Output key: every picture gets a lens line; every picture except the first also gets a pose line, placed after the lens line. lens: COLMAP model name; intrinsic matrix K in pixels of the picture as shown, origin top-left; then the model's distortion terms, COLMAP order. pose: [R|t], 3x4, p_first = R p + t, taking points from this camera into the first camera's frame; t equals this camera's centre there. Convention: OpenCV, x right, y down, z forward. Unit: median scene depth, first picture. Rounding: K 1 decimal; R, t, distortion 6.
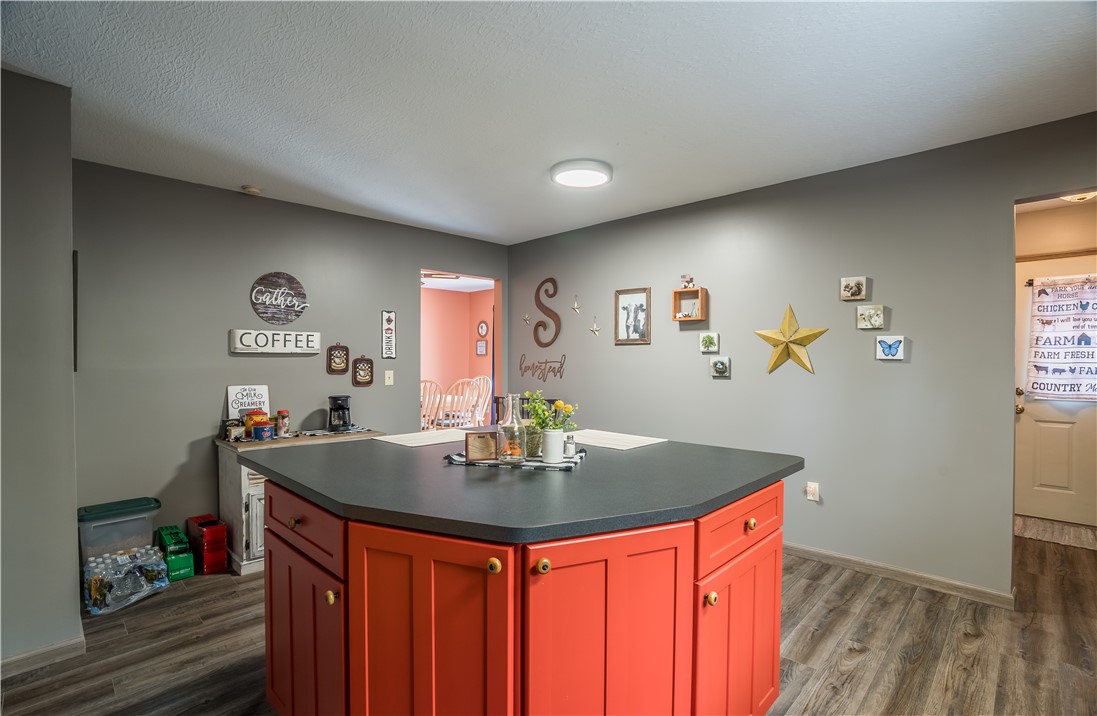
lens RADIAL K [[510.3, 0, 549.7], [0, 510.3, 364.0], [0, 0, 1]] dist [-0.004060, 0.001243]
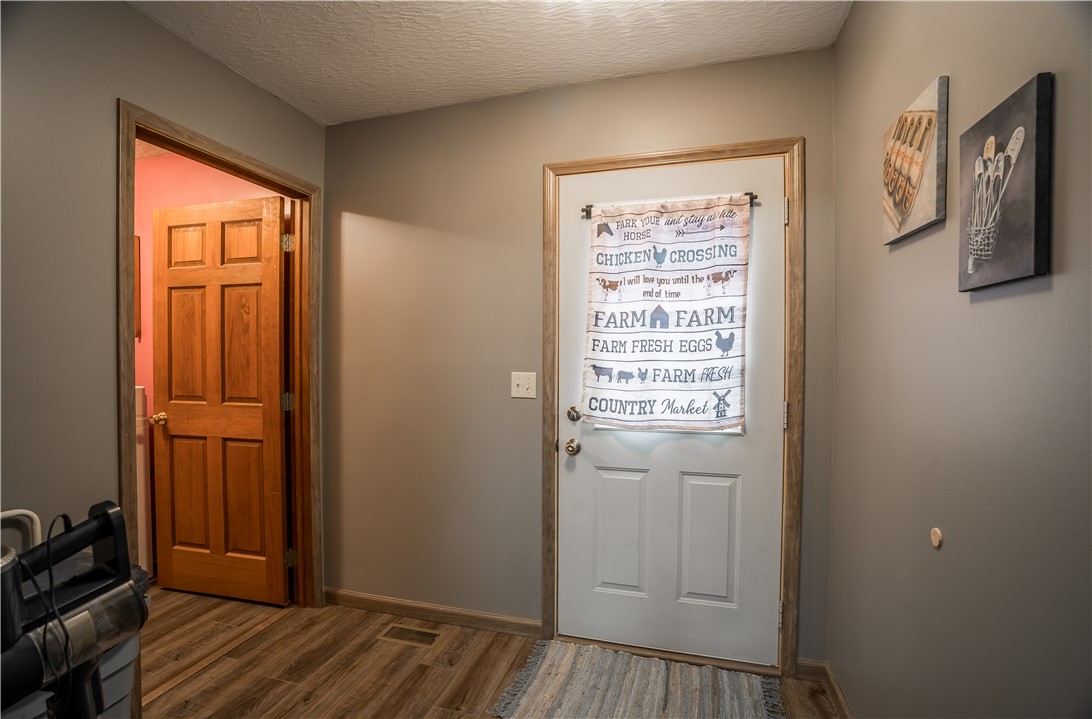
lens RADIAL K [[492.5, 0, 547.2], [0, 492.5, 360.1], [0, 0, 1]] dist [-0.013010, 0.000732]
pose [[0.886496, -0.007387, 0.462678, 0.690465], [0.004330, 0.999961, 0.007670, -0.007260], [-0.462717, -0.004796, 0.886493, 0.581268]]
